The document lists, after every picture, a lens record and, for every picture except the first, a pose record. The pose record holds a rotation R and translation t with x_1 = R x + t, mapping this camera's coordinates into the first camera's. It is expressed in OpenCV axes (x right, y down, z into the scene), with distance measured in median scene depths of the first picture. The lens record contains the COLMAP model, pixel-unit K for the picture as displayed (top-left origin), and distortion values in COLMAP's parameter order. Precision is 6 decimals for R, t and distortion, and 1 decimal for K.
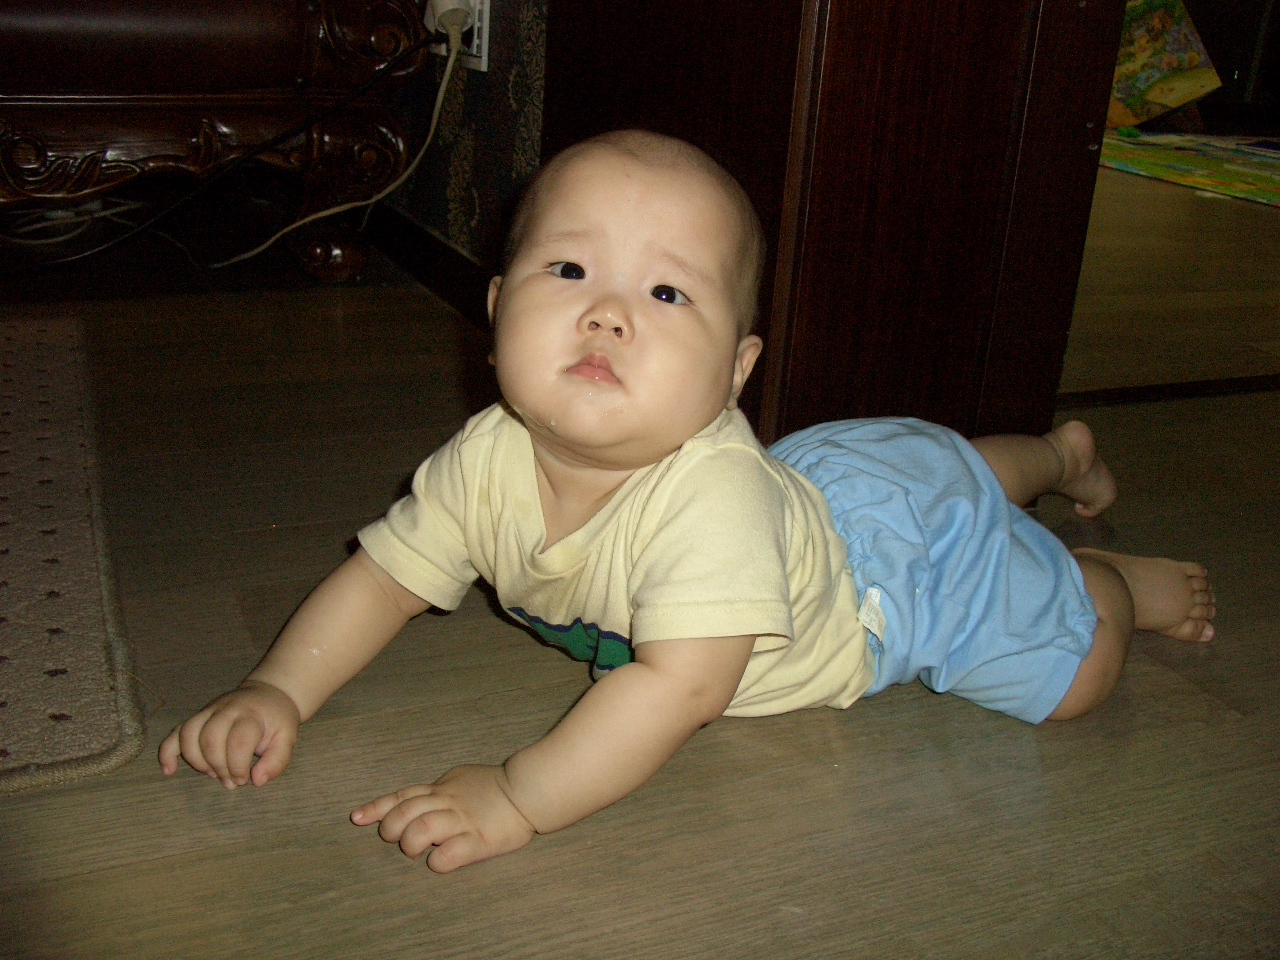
lens RADIAL K [[1297.5, 0, 640.5], [0, 1297.5, 464.7], [0, 0, 1]] dist [-0.192479, 0.216104]
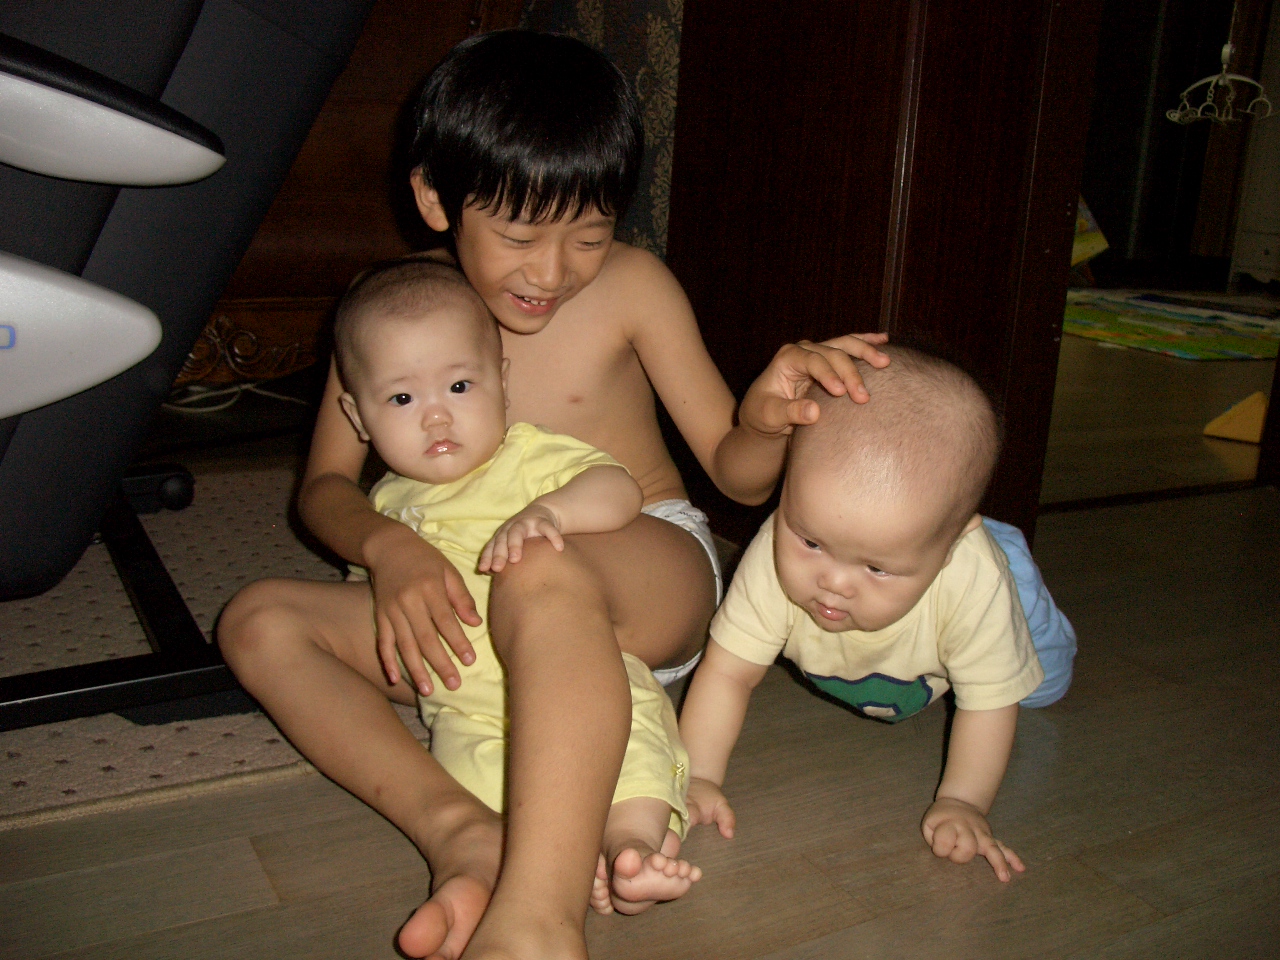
lens RADIAL K [[1297.5, 0, 640.5], [0, 1297.5, 464.7], [0, 0, 1]] dist [-0.192479, 0.216104]
pose [[0.997045, -0.025999, 0.072293, -0.166760], [0.034232, 0.992765, -0.115088, 0.040193], [-0.068778, 0.117223, 0.990721, -0.308331]]
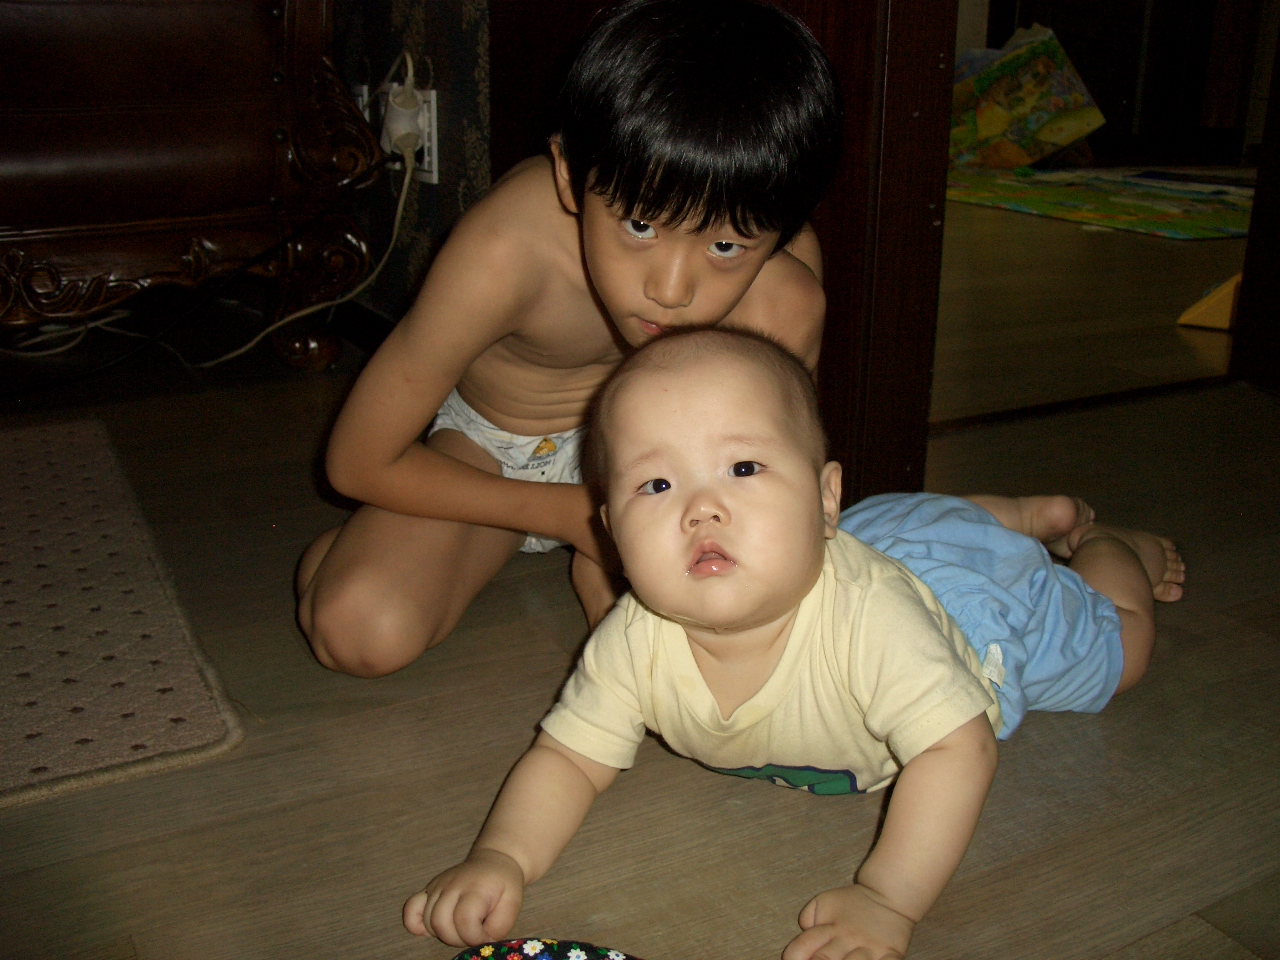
lens RADIAL K [[1297.5, 0, 640.5], [0, 1297.5, 464.7], [0, 0, 1]] dist [-0.192479, 0.216104]
pose [[0.996090, -0.076312, 0.044512, -0.006694], [0.078235, 0.995999, -0.043186, 0.012417], [-0.041038, 0.046499, 0.998075, -0.154626]]
